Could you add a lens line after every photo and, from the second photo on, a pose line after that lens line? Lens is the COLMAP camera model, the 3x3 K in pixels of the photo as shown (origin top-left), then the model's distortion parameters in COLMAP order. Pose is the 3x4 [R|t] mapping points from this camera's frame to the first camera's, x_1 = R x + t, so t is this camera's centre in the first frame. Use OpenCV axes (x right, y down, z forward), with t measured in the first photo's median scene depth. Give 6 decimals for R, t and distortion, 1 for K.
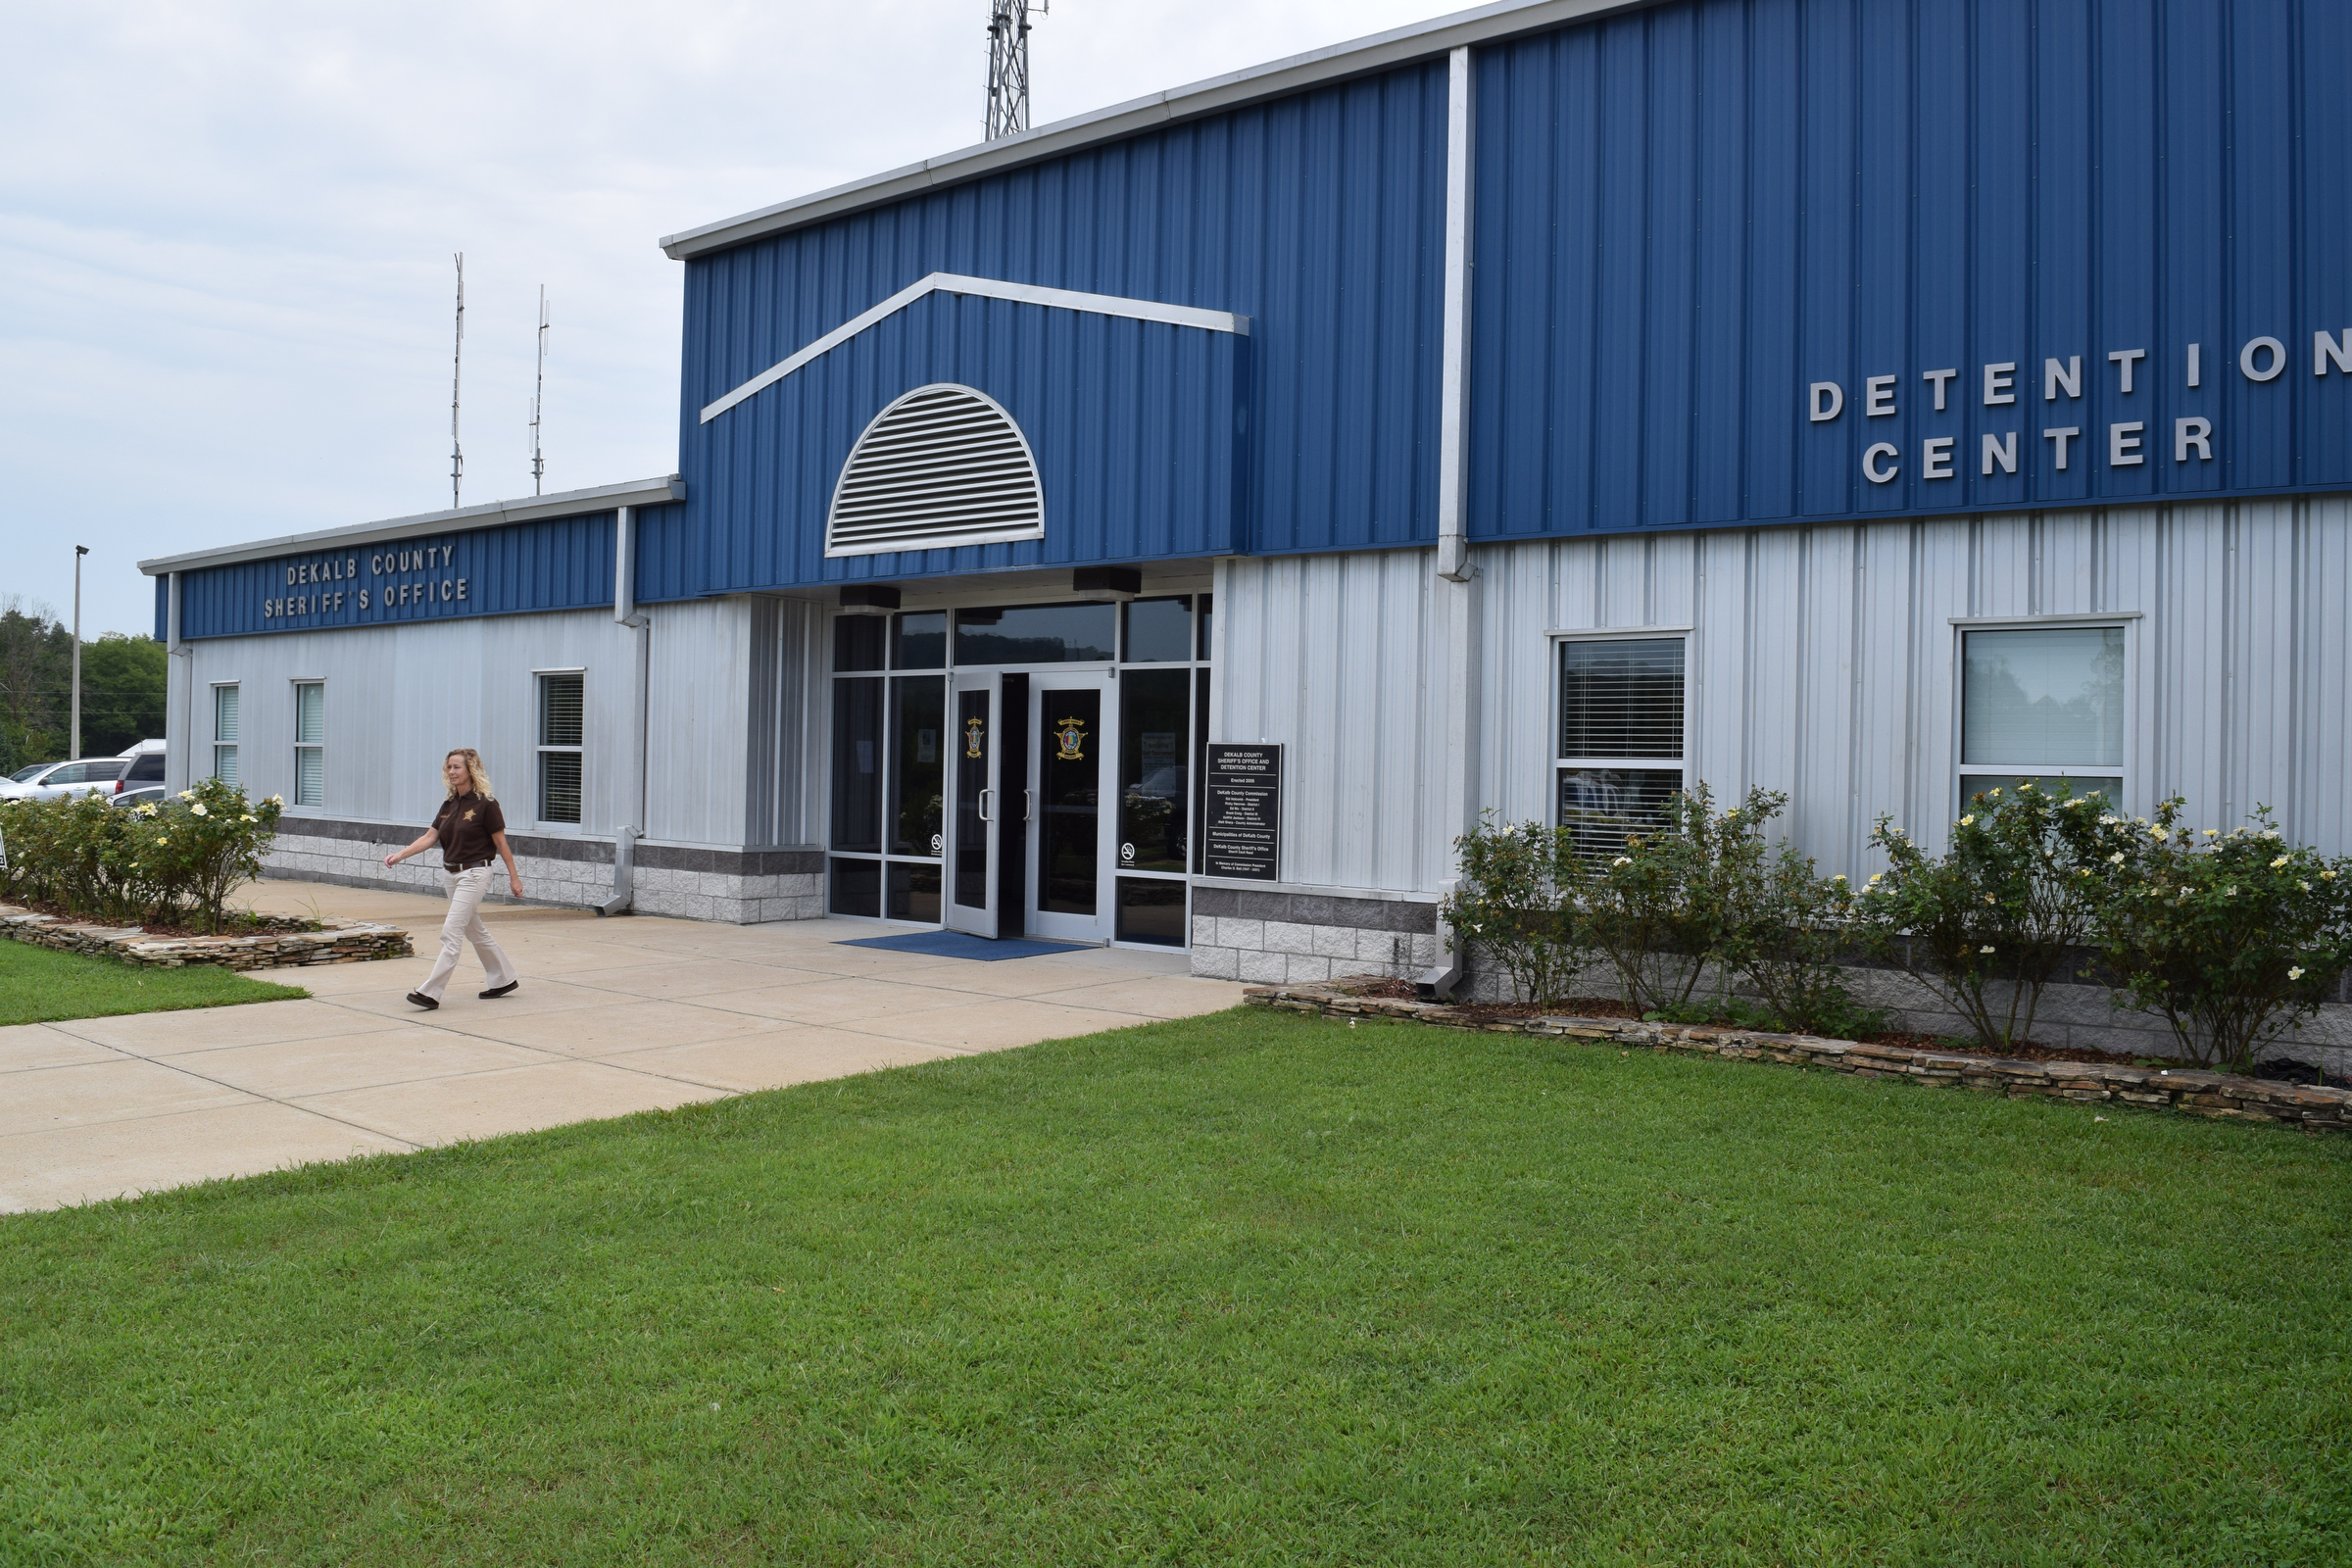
lens RADIAL K [[1855.8, 0, 1176.3], [0, 1855.8, 770.4], [0, 0, 1]] dist [-0.083423, -0.001474]
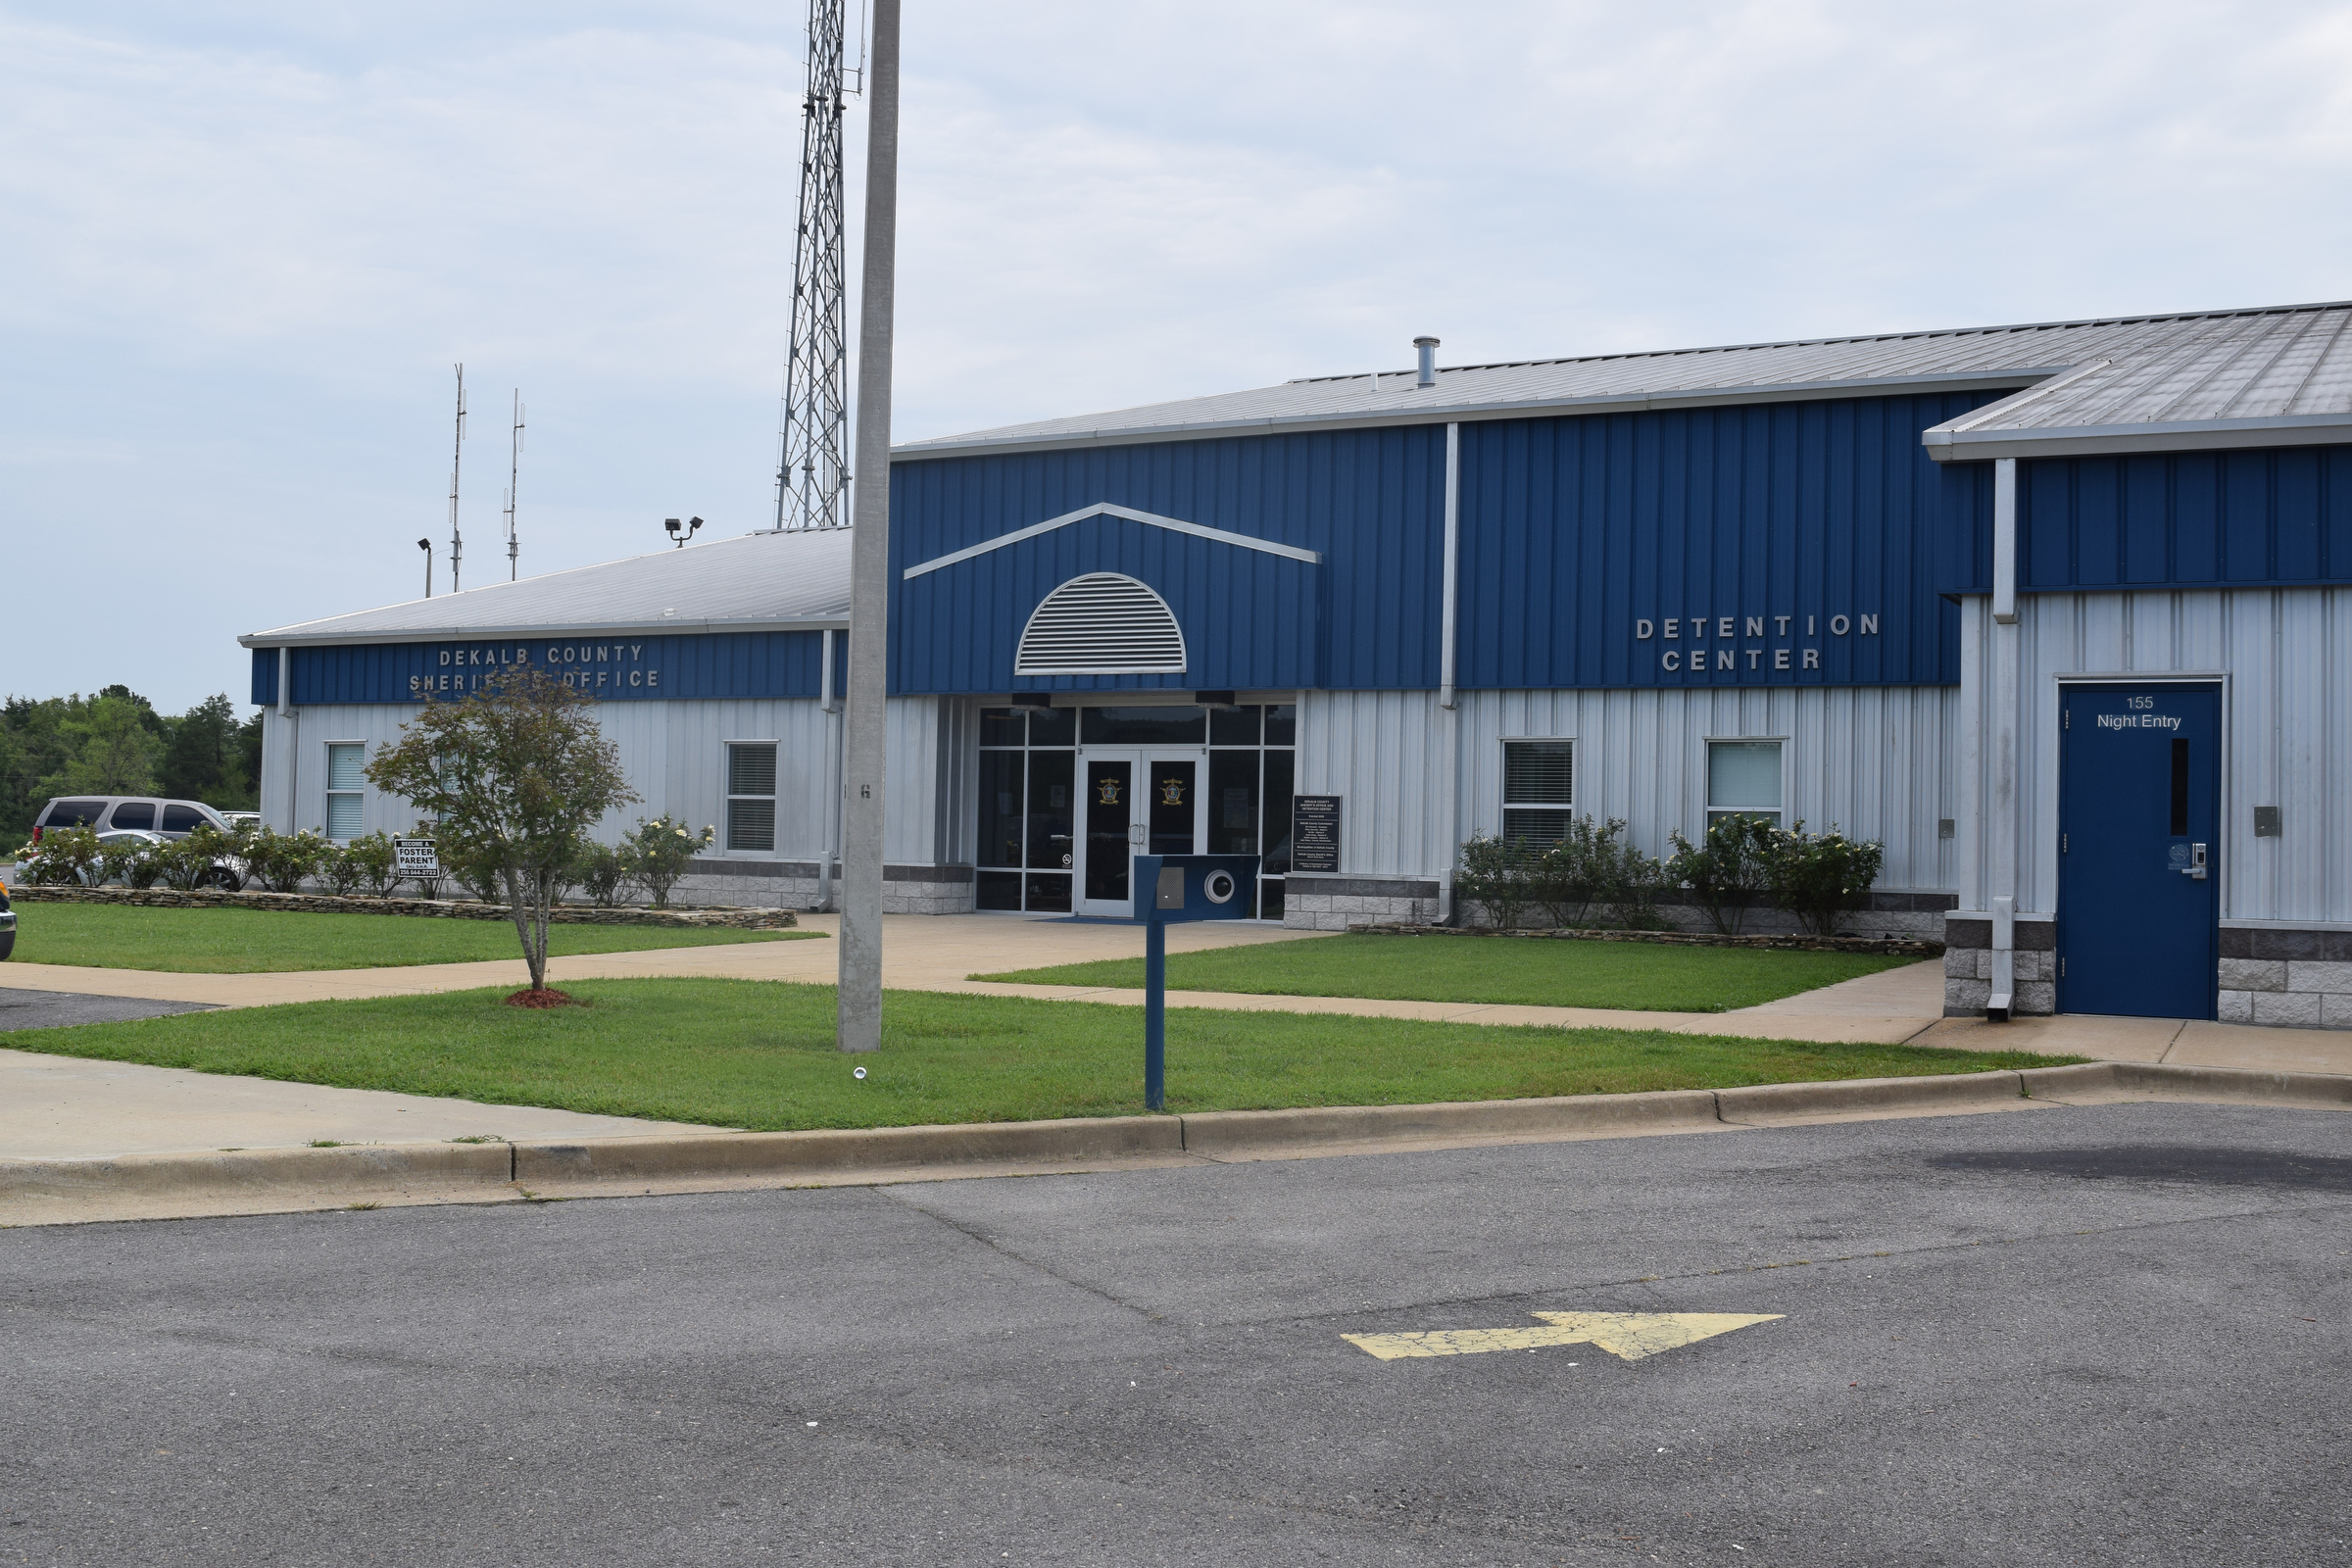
lens RADIAL K [[2317.4, 0, 1175.2], [0, 2317.4, 788.0], [0, 0, 1]] dist [-0.058494, 0.000000]
pose [[0.981621, 0.004729, 0.190784, -0.524569], [-0.001060, 0.999813, -0.019330, 0.021677], [-0.190840, 0.018772, 0.981442, -1.151704]]
